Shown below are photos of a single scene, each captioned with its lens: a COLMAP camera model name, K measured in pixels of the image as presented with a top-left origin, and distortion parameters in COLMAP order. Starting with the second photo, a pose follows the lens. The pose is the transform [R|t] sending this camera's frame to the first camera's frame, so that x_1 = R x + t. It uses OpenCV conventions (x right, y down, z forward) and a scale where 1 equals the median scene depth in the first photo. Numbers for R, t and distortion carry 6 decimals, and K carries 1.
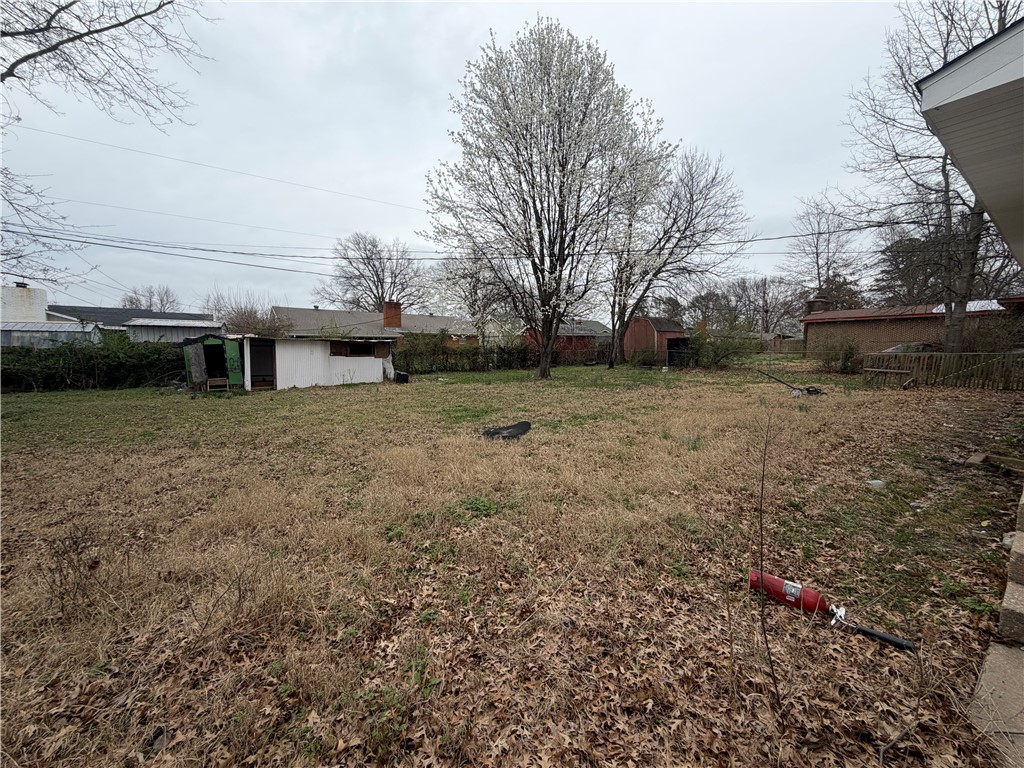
lens RADIAL K [[408.3, 0, 512.0], [0, 408.3, 384.0], [0, 0, 1]] dist [0.000490, 0.000142]
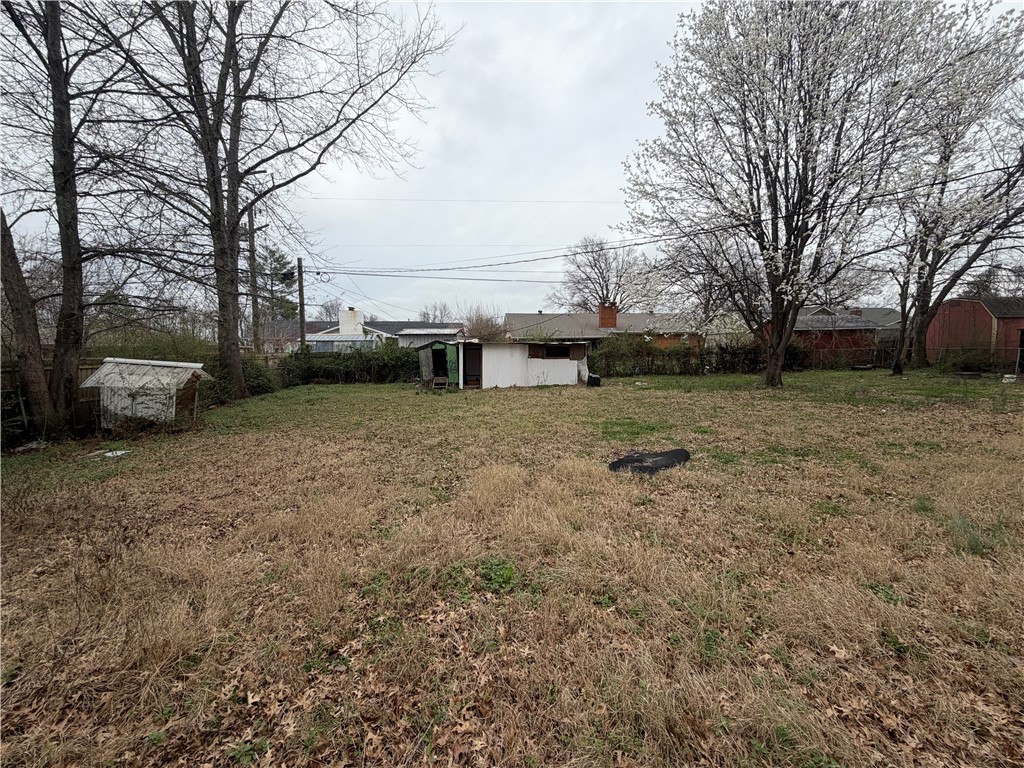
lens RADIAL K [[408.3, 0, 512.0], [0, 408.3, 384.0], [0, 0, 1]] dist [0.000490, 0.000142]
pose [[0.851740, 0.033593, -0.522887, 0.085571], [-0.032904, 0.999402, 0.010609, -0.014775], [0.522931, 0.008169, 0.852336, 0.100716]]
